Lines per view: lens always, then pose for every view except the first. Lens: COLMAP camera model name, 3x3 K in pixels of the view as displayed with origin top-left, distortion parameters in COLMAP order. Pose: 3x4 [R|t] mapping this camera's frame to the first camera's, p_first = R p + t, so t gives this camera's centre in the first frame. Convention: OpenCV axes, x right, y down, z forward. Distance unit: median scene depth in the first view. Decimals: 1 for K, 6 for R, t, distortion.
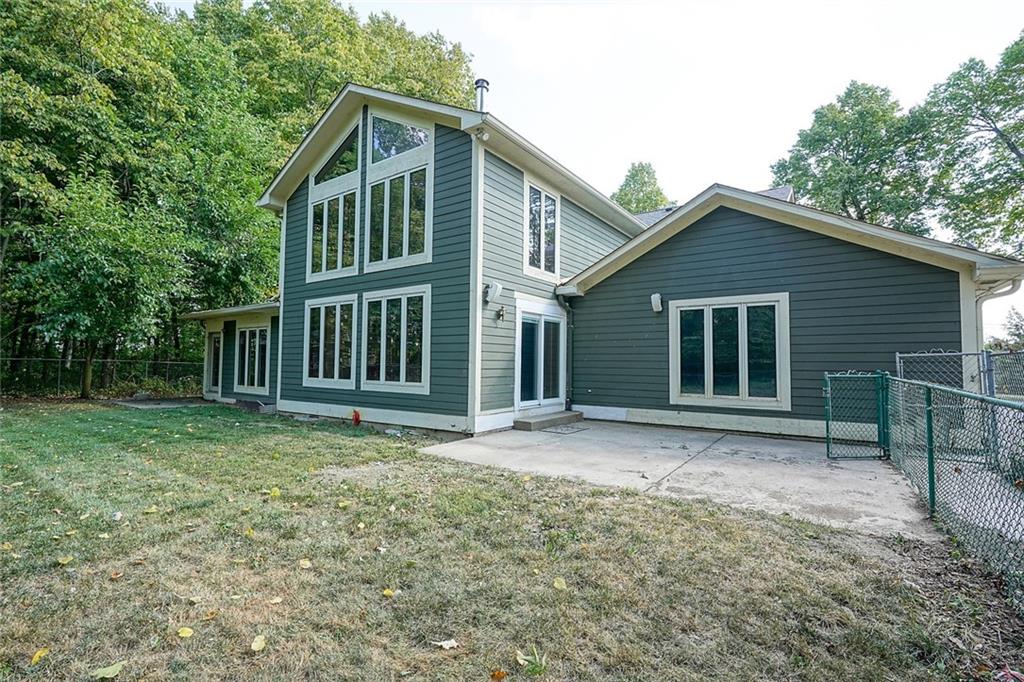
lens RADIAL K [[465.2, 0, 510.6], [0, 465.2, 343.0], [0, 0, 1]] dist [0.000797, -0.000789]
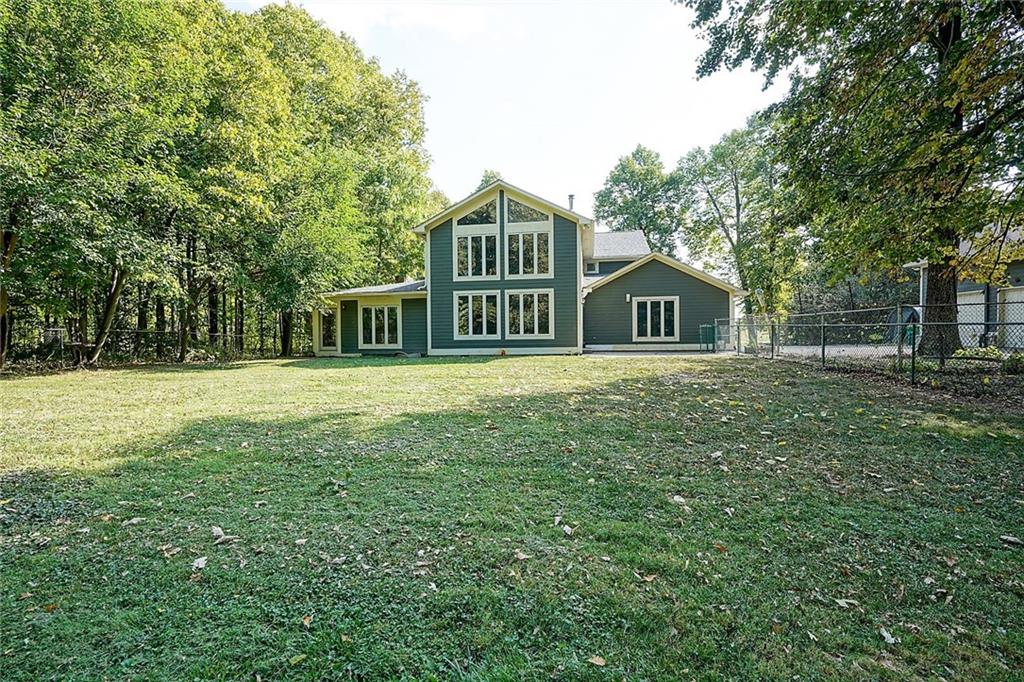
lens RADIAL K [[465.2, 0, 513.2], [0, 465.2, 339.0], [0, 0, 1]] dist [0.000797, -0.000789]
pose [[0.897945, -0.022206, 0.439547, -1.134020], [-0.000210, 0.998705, 0.050883, -0.000688], [-0.440108, -0.045782, 0.896777, -0.766725]]
